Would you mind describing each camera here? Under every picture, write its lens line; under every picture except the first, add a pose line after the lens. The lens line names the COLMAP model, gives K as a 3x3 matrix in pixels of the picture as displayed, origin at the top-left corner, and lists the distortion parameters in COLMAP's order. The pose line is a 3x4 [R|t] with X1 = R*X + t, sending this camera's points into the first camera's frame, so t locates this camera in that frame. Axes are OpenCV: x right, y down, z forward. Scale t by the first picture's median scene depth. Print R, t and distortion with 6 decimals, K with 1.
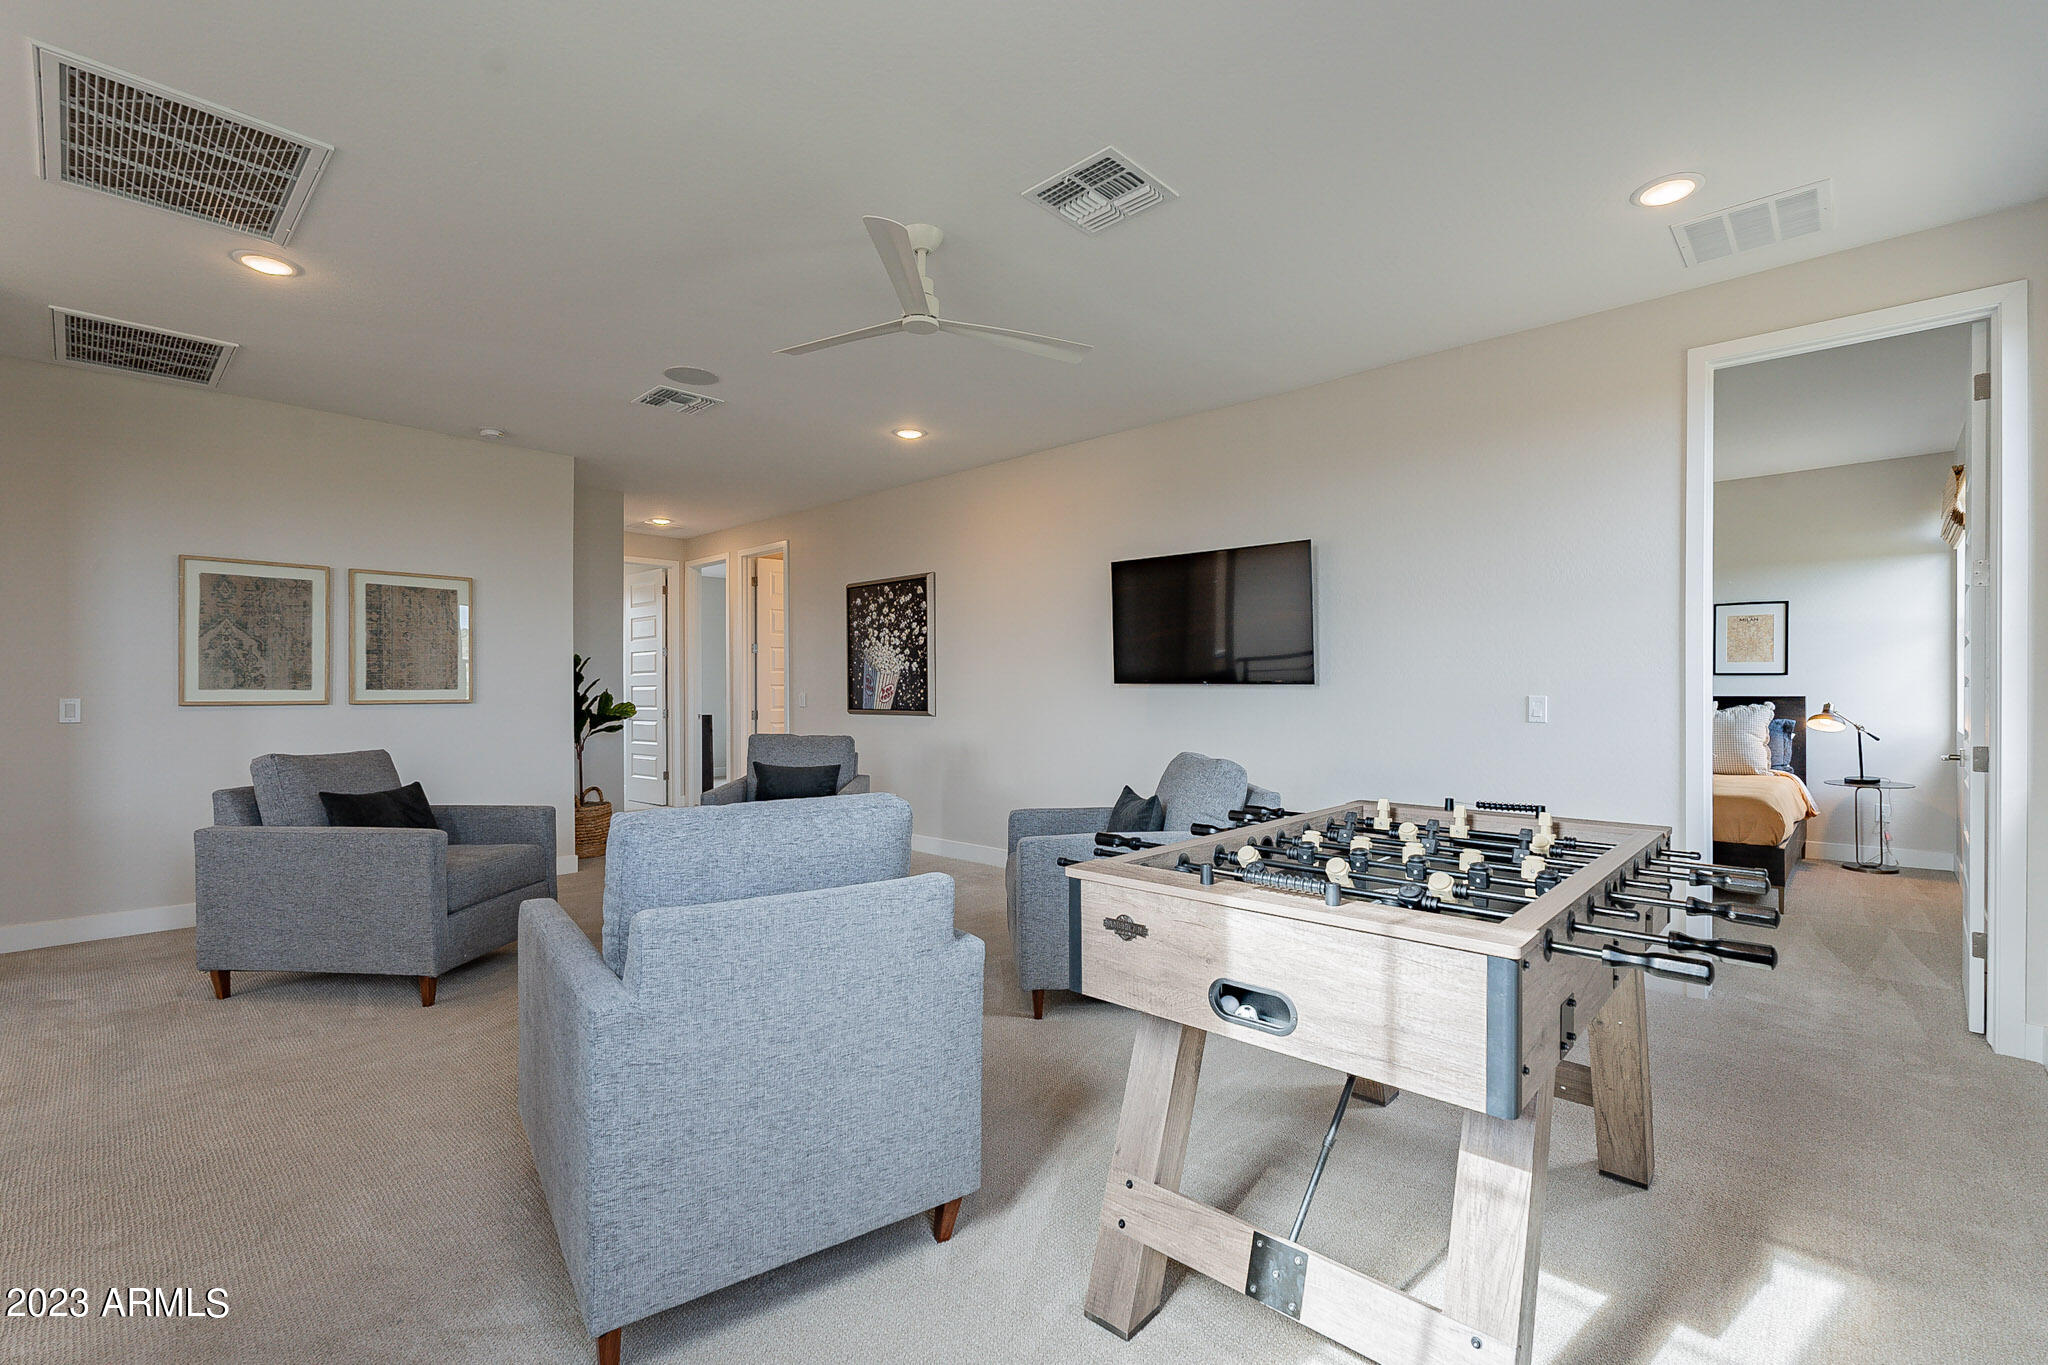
lens RADIAL K [[915.6, 0, 1017.6], [0, 915.6, 685.2], [0, 0, 1]] dist [-0.000713, -0.000063]
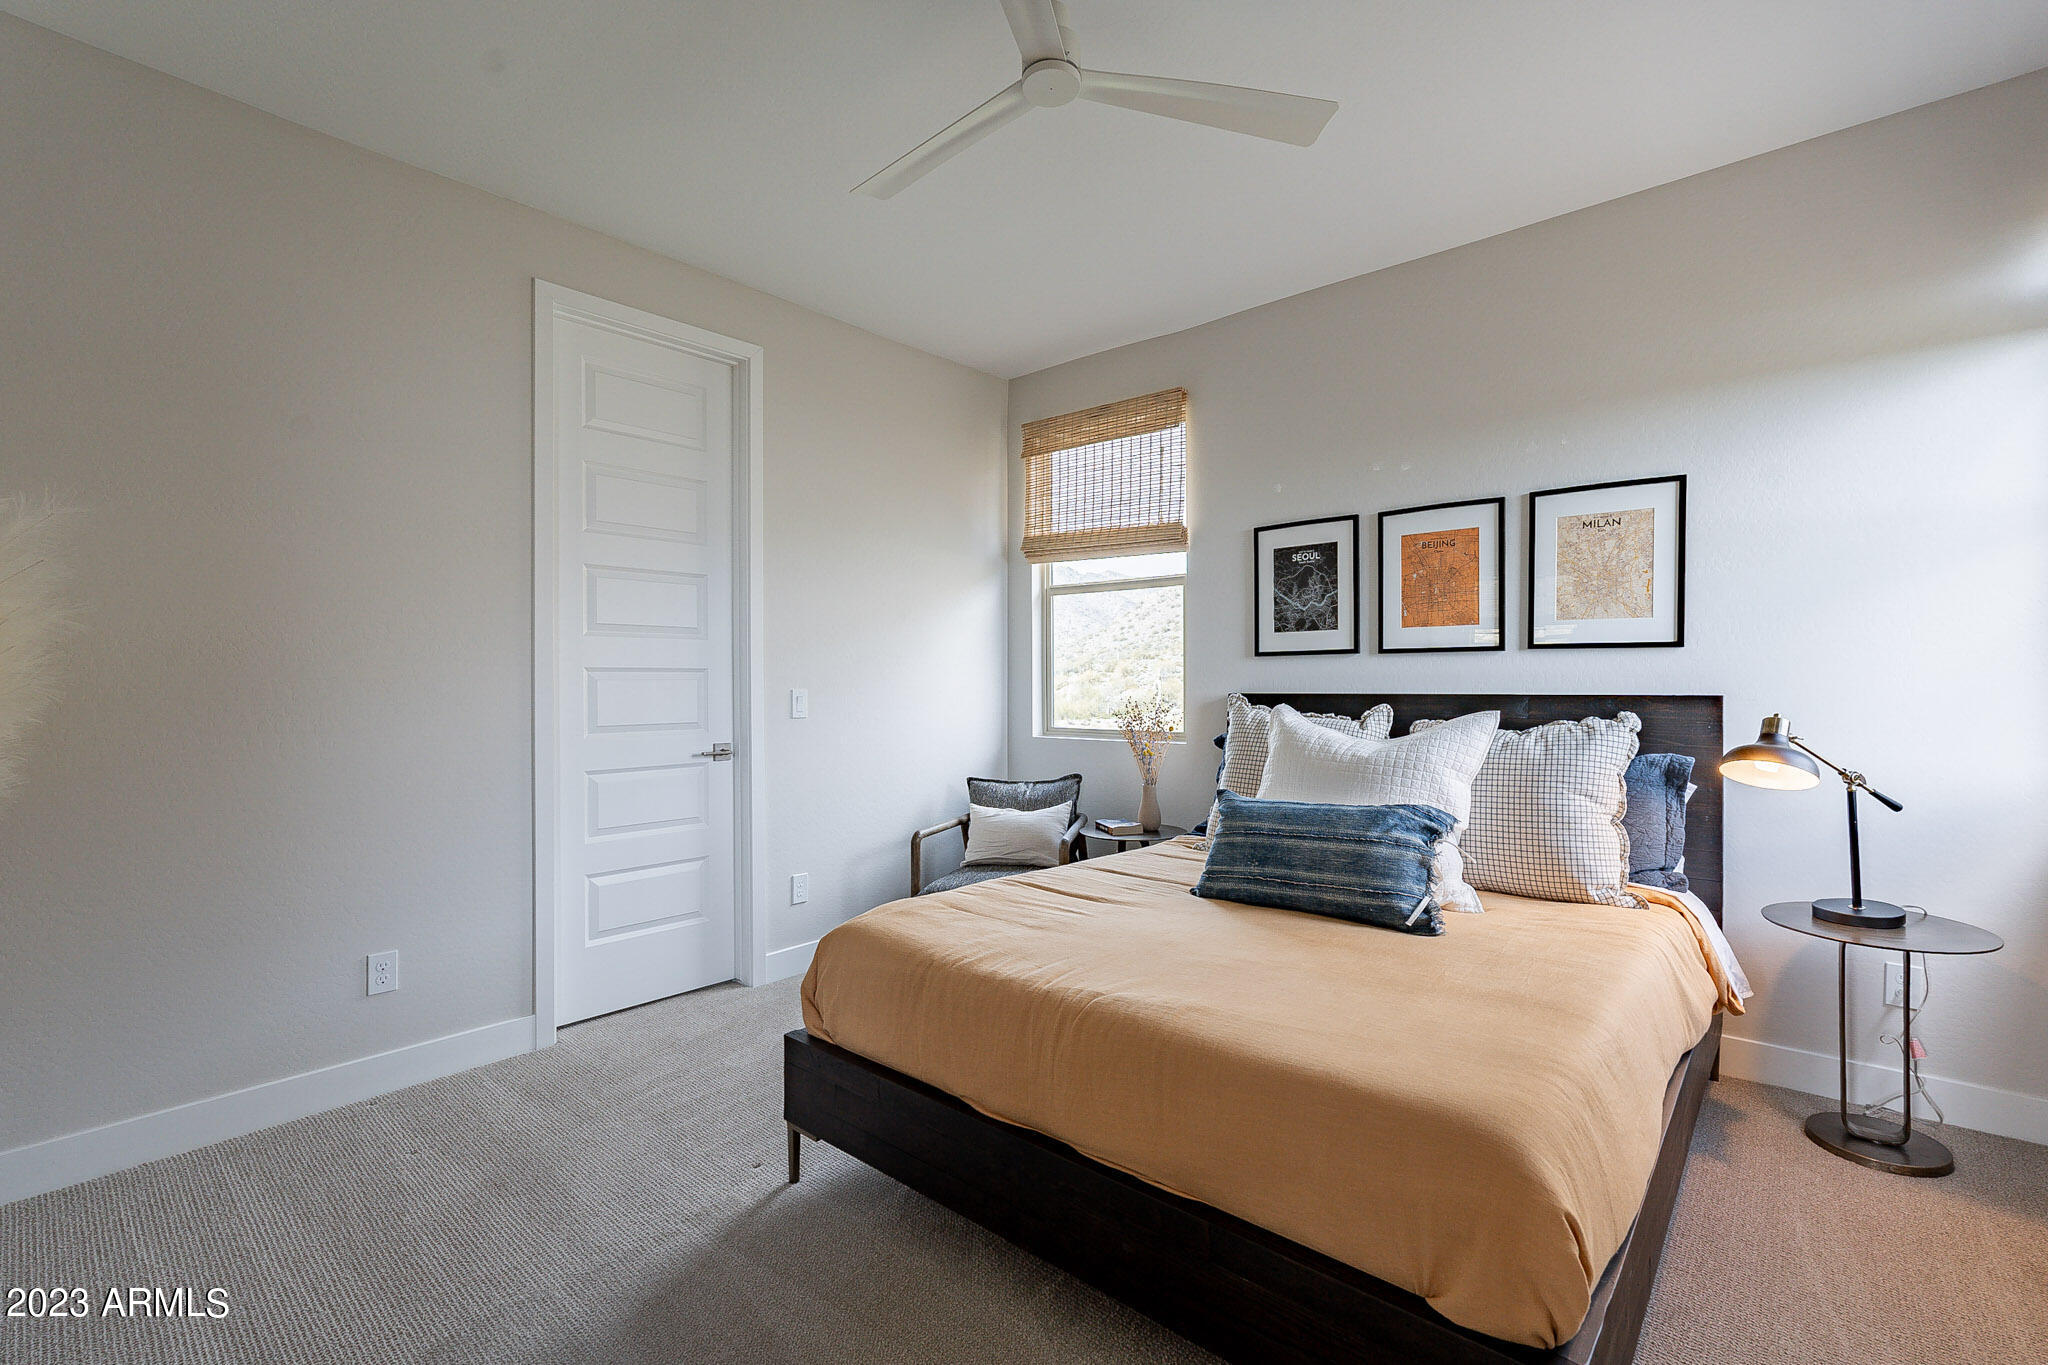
lens RADIAL K [[915.6, 0, 1019.7], [0, 915.6, 685.6], [0, 0, 1]] dist [-0.000713, -0.000063]
pose [[0.999514, -0.003045, 0.031028, 0.389049], [0.002810, 0.999967, 0.007606, 0.002215], [-0.031050, -0.007516, 0.999490, 0.436641]]
